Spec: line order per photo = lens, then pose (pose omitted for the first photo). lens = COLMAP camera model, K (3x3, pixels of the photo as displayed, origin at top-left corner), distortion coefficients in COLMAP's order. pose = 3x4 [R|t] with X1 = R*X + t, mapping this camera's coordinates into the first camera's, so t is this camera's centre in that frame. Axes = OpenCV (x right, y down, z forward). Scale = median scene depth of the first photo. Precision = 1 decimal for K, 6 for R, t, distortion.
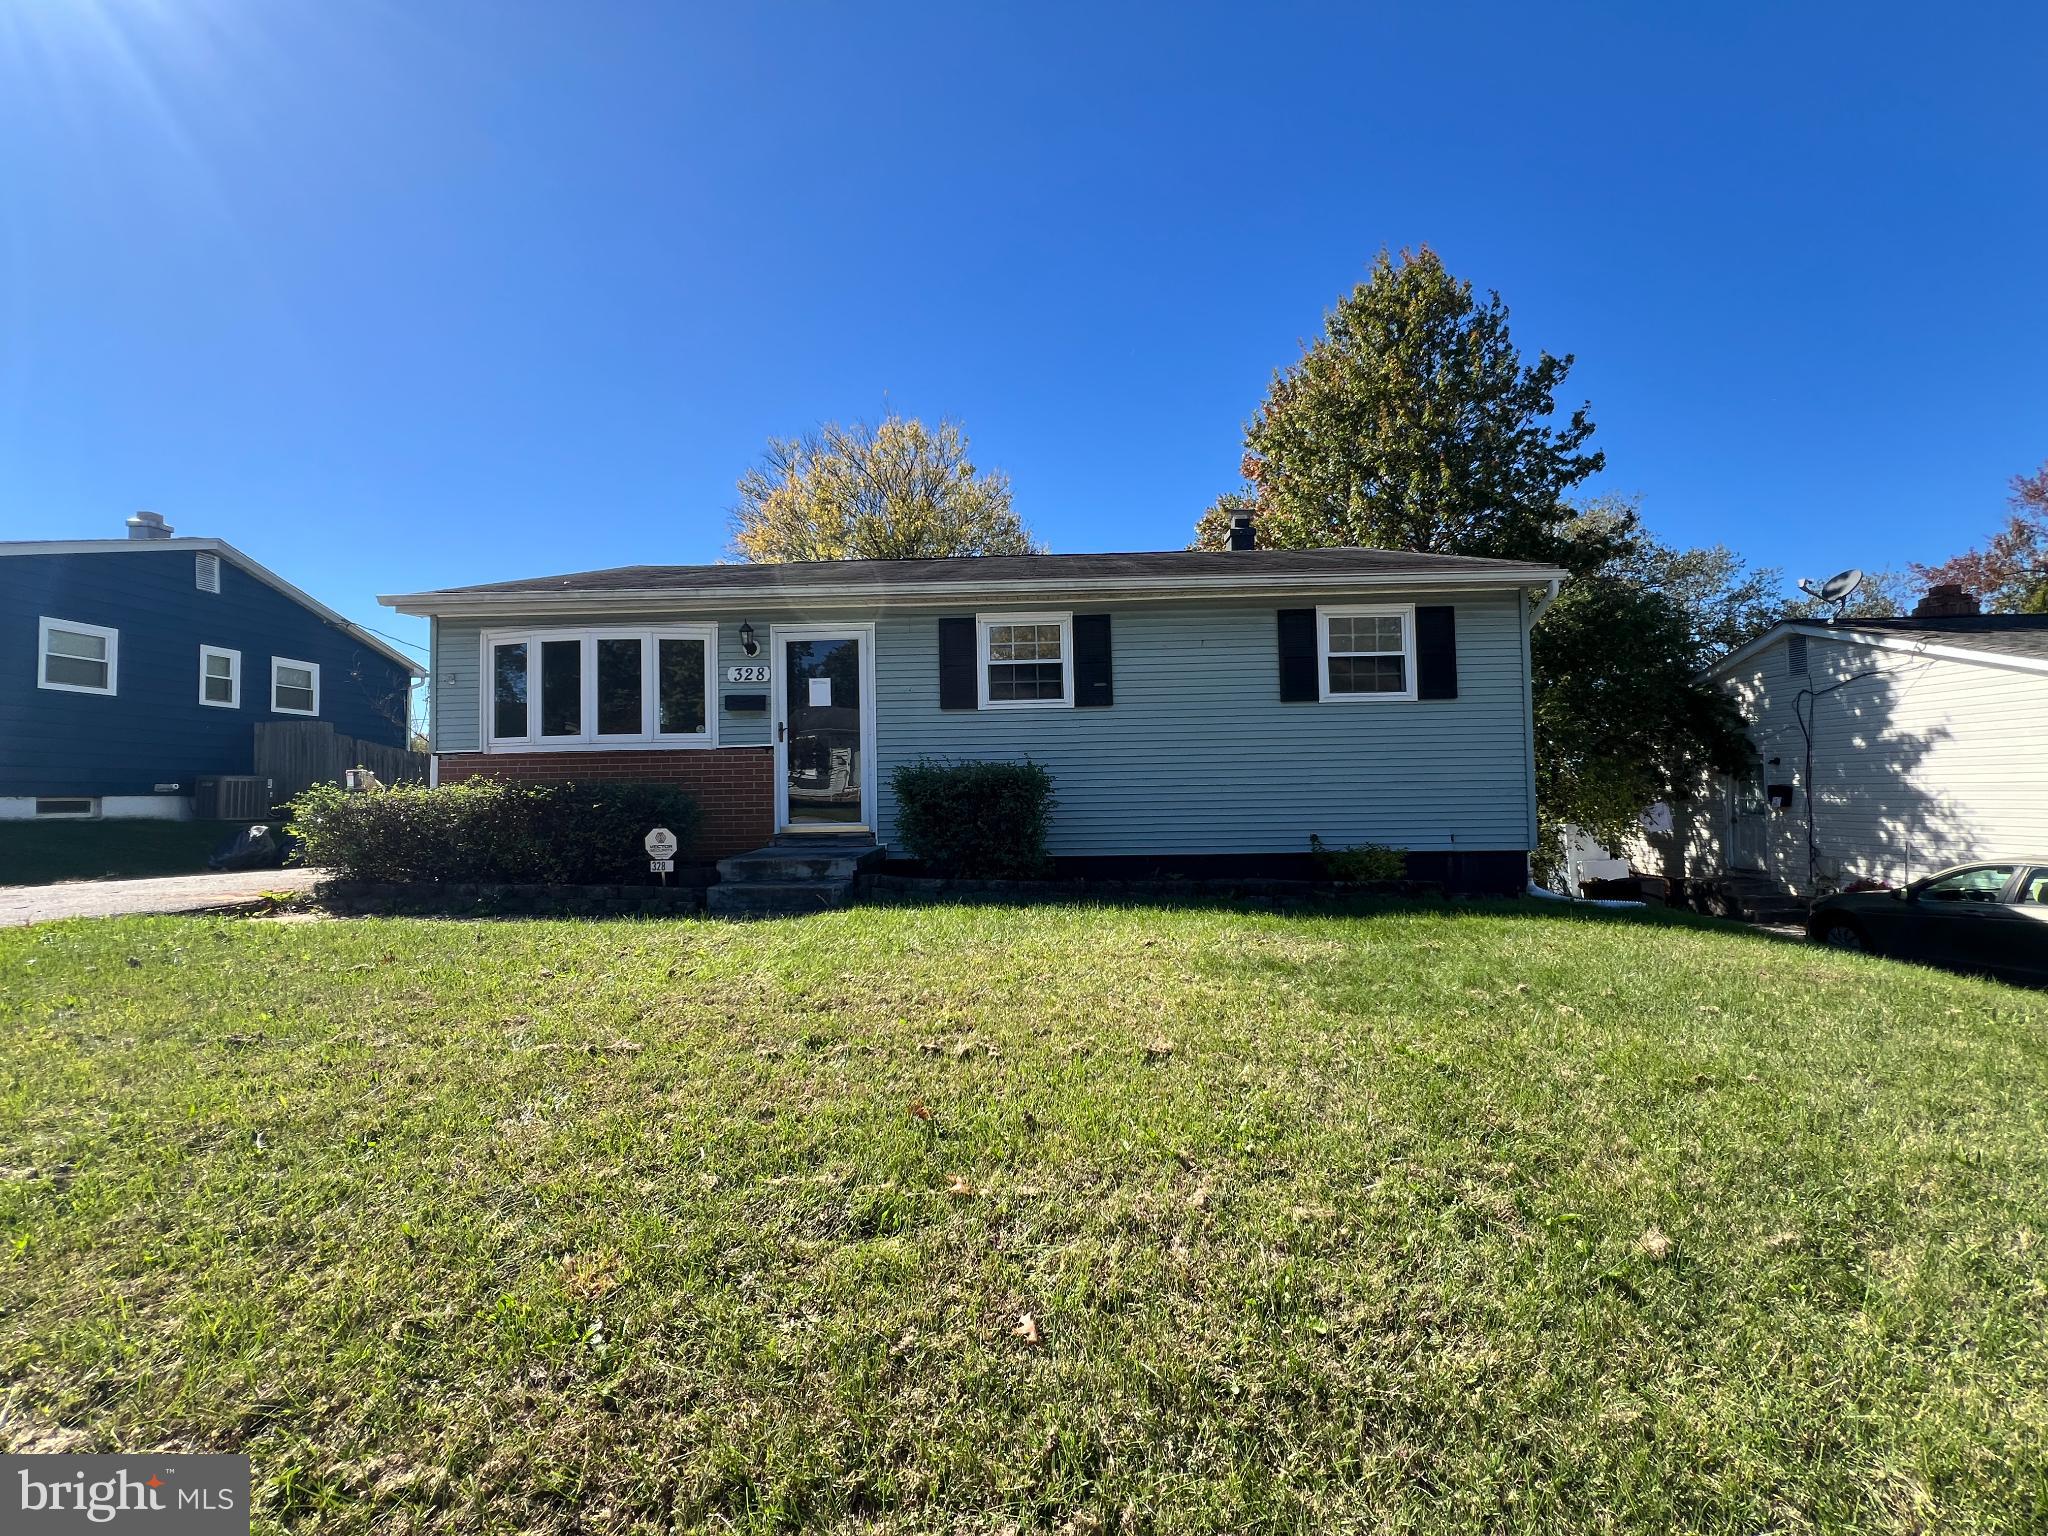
lens RADIAL K [[826.1, 0, 1021.7], [0, 826.1, 772.5], [0, 0, 1]] dist [0.002195, 0.000077]
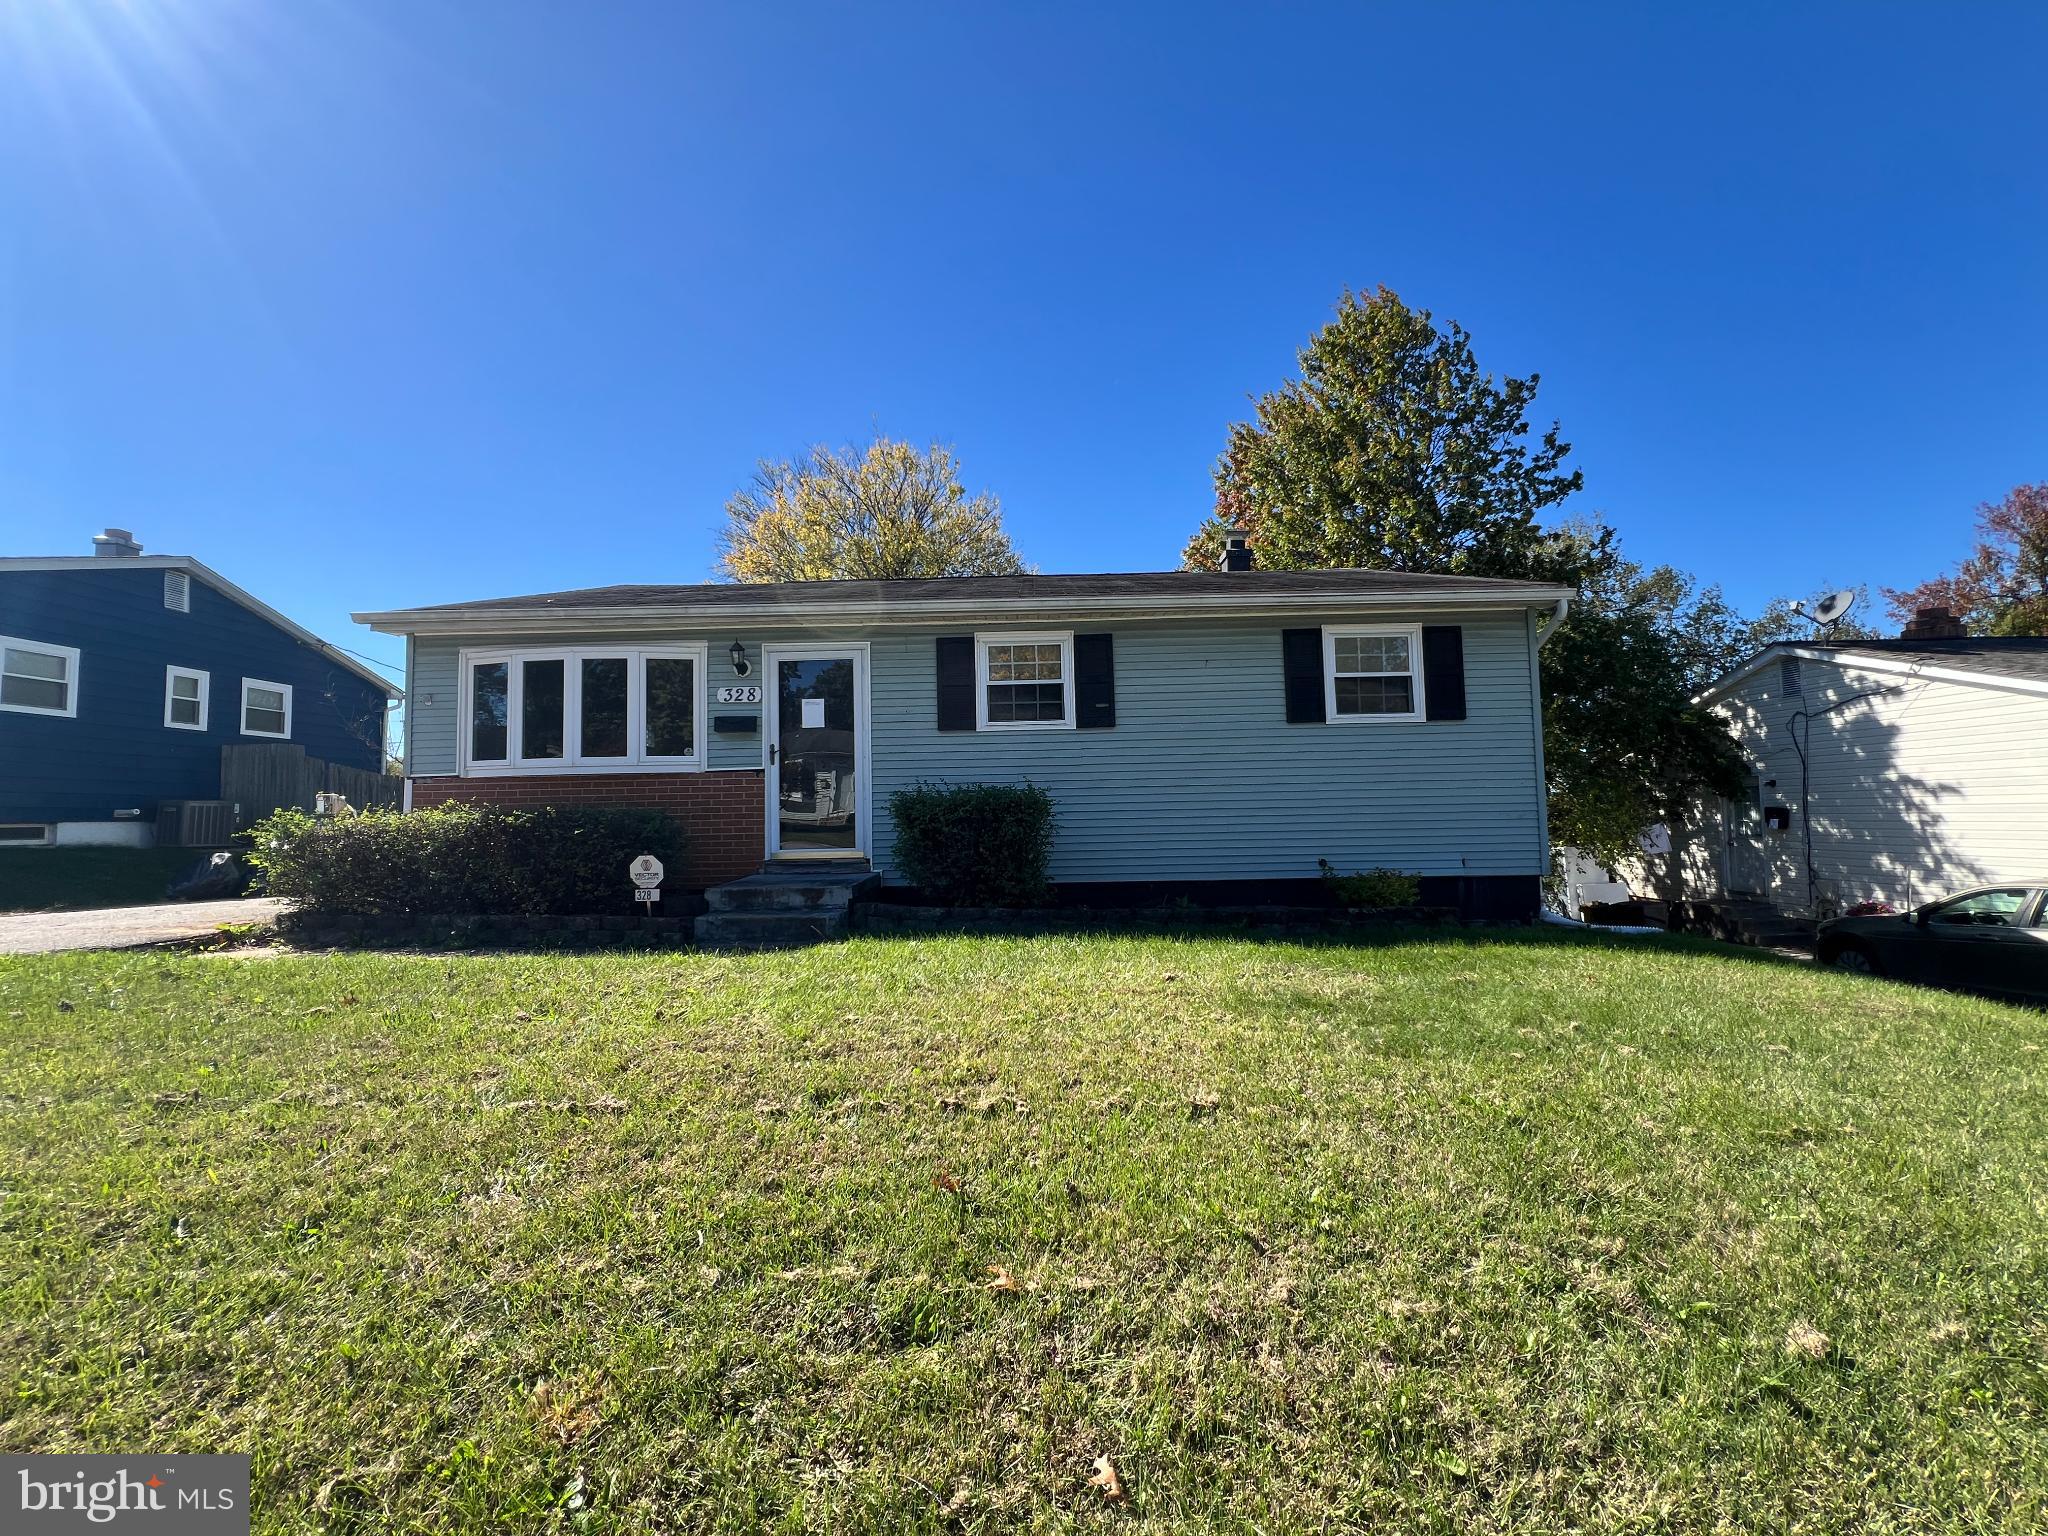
lens RADIAL K [[826.1, 0, 1019.5], [0, 826.1, 772.5], [0, 0, 1]] dist [0.002195, 0.000077]
pose [[0.999874, -0.001234, 0.015841, -0.013807], [0.001675, 0.999612, -0.027815, -0.000390], [-0.015800, 0.027838, 0.999488, 0.024492]]
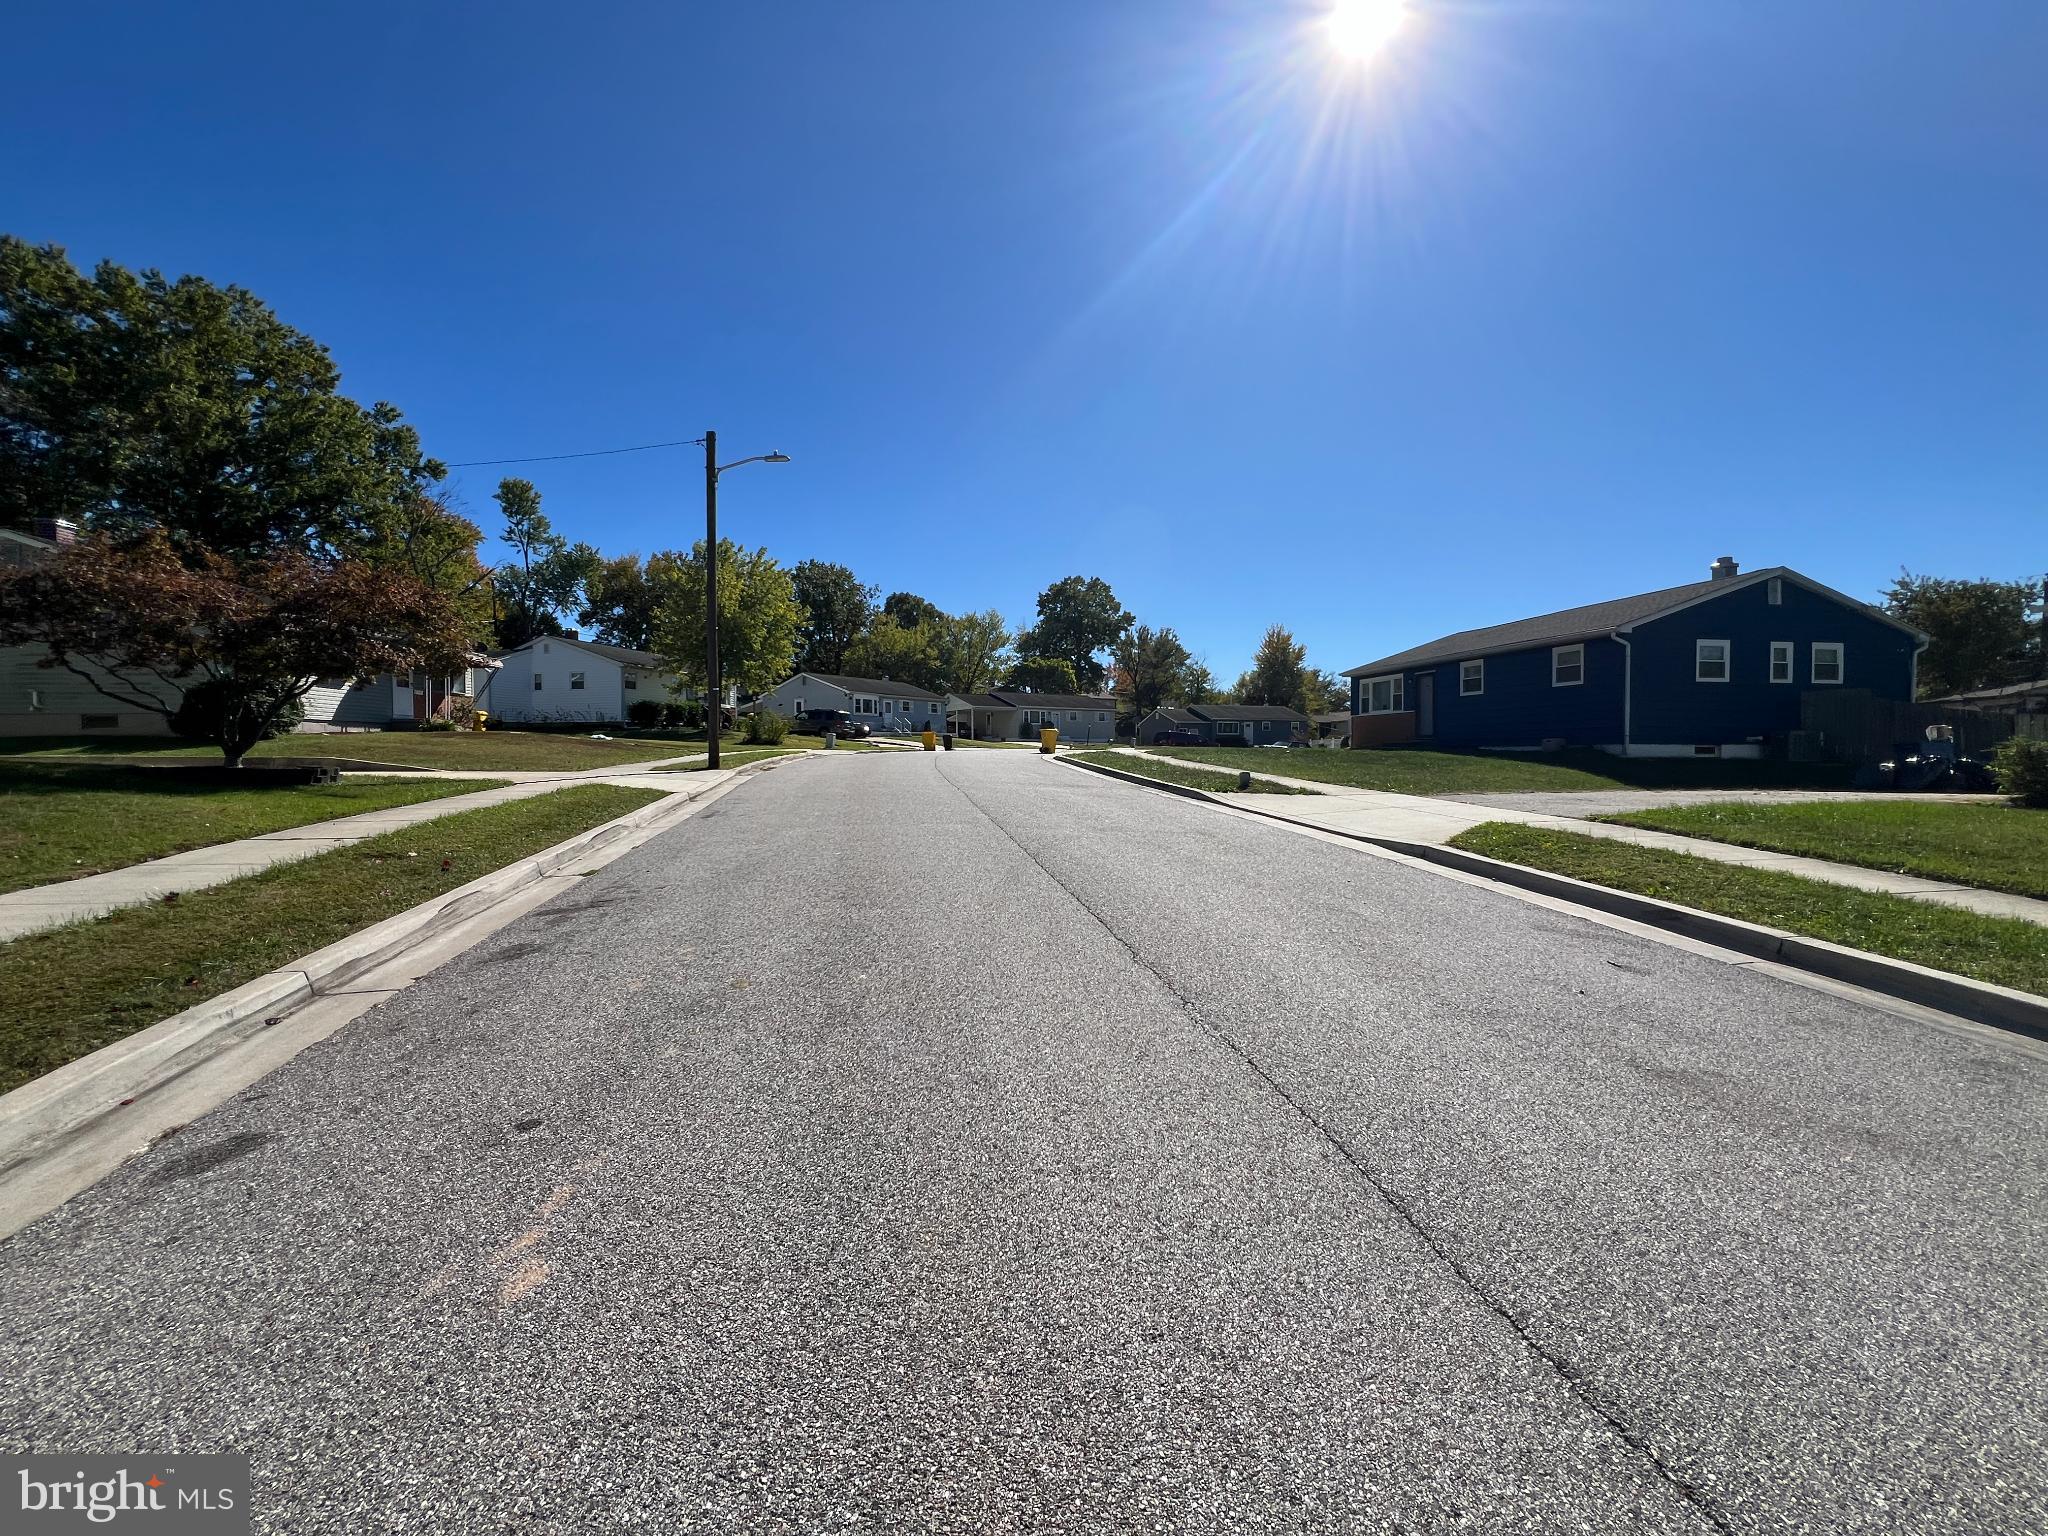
lens RADIAL K [[826.1, 0, 1017.8], [0, 826.1, 773.1], [0, 0, 1]] dist [0.002195, 0.000077]
pose [[0.253702, 0.031802, -0.966760, 0.121470], [0.029582, 0.998737, 0.040617, -0.023530], [0.966830, -0.038903, 0.252441, -0.796998]]
